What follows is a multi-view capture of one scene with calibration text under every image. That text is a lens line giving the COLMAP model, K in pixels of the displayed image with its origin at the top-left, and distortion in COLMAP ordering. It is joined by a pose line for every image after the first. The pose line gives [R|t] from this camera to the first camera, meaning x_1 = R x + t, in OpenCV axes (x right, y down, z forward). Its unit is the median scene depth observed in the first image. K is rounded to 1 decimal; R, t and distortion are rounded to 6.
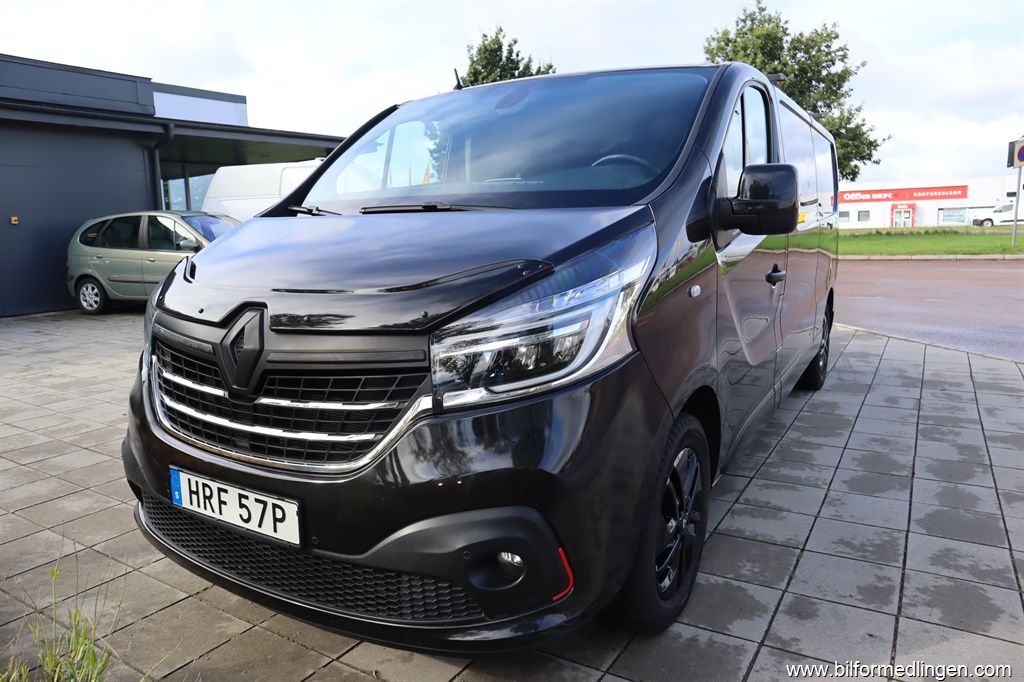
lens RADIAL K [[693.9, 0, 512.0], [0, 693.9, 341.0], [0, 0, 1]] dist [-0.070408, 0.006938]
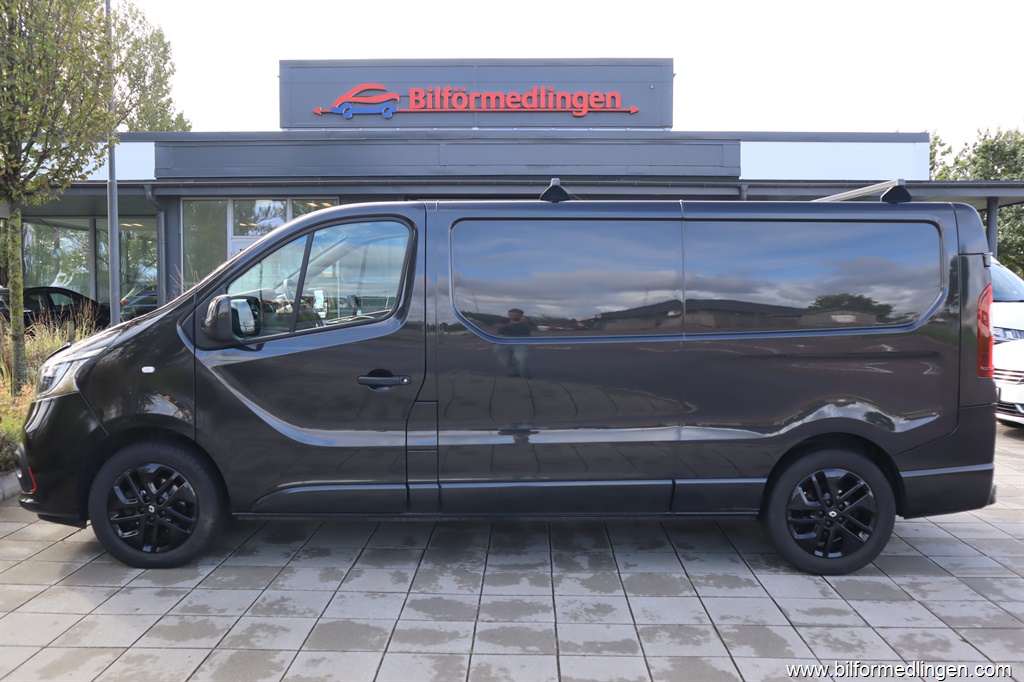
lens RADIAL K [[884.8, 0, 512.0], [0, 884.8, 341.0], [0, 0, 1]] dist [-0.010763, 0.004702]
pose [[0.507544, 0.081748, -0.857739, 1.605001], [-0.160346, 0.987060, -0.000808, -0.176376], [0.846574, 0.137945, 0.514085, 0.377351]]
